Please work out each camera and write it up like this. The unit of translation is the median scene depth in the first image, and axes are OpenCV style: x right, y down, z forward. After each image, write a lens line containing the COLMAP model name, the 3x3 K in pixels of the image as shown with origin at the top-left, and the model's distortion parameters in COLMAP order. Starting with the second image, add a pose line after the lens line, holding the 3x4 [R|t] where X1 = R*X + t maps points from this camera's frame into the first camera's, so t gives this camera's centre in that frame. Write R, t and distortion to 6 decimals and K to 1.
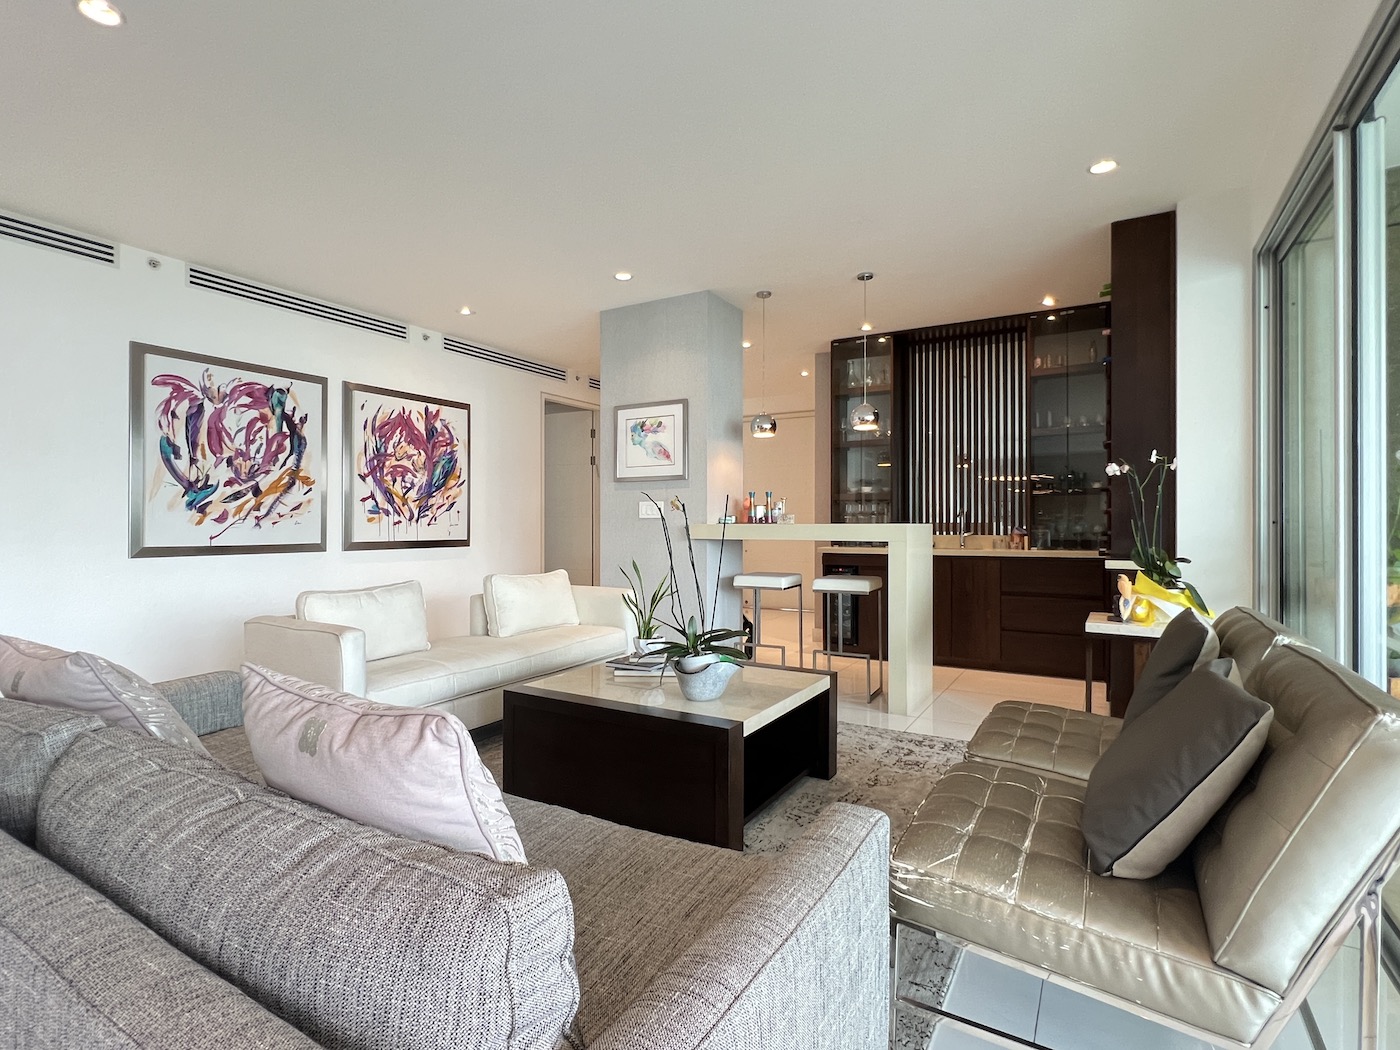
lens RADIAL K [[680.4, 0, 704.6], [0, 680.4, 520.2], [0, 0, 1]] dist [-0.002164, 0.000490]
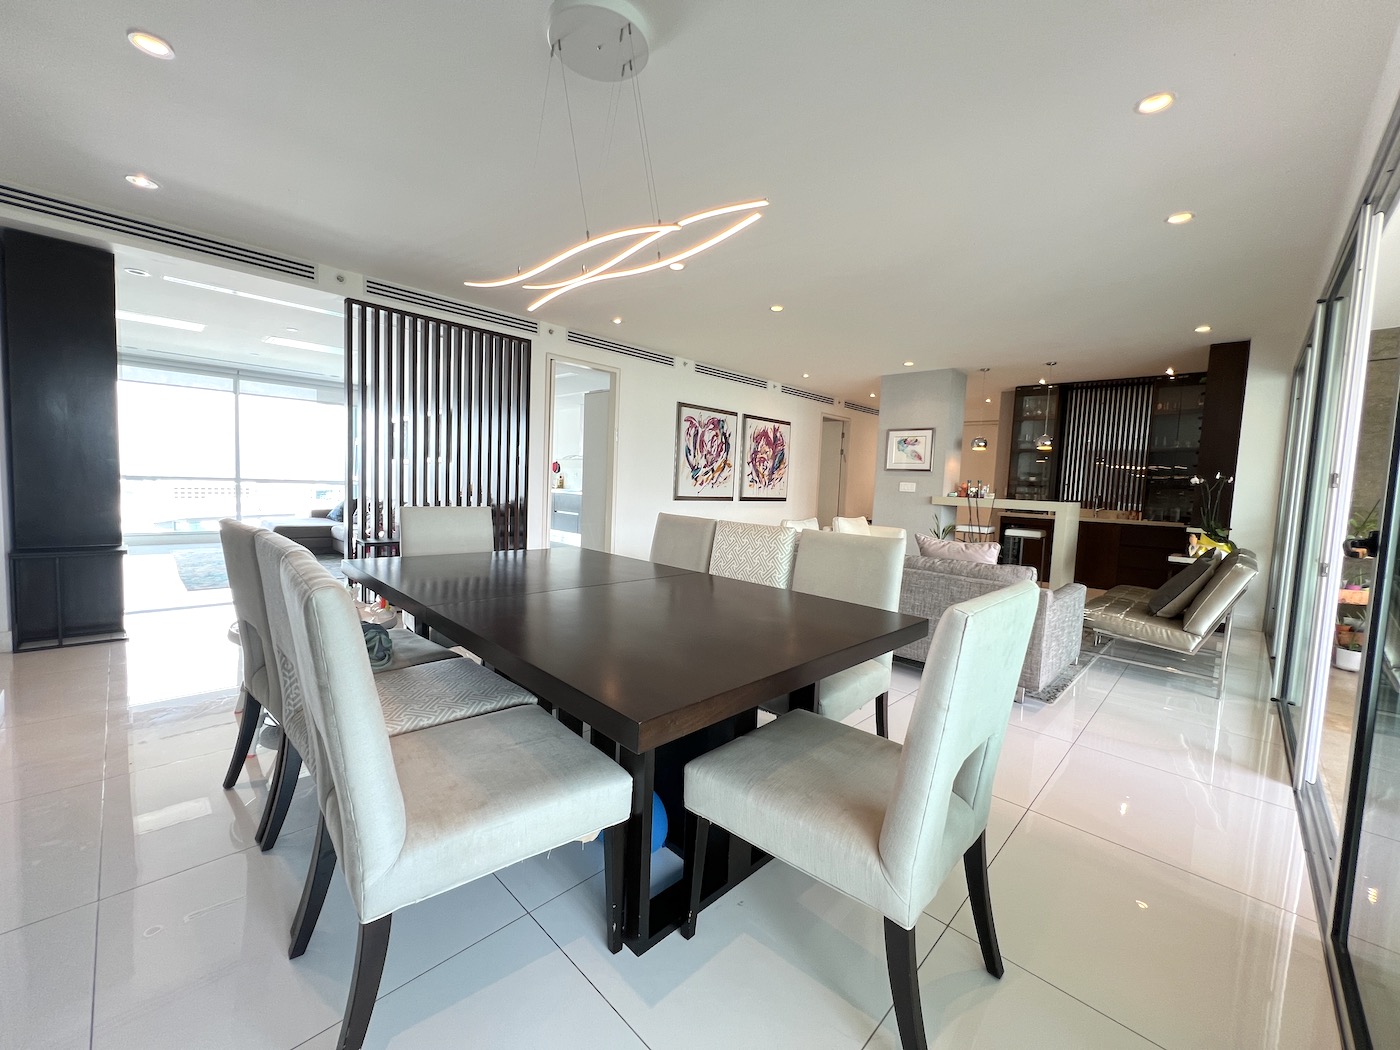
lens RADIAL K [[558.7, 0, 699.5], [0, 558.7, 520.3], [0, 0, 1]] dist [-0.002927, 0.000017]
pose [[0.972218, 0.056783, -0.227085, -0.281768], [-0.040445, 0.996290, 0.075968, -0.018166], [0.230556, -0.064673, 0.970907, -0.612145]]
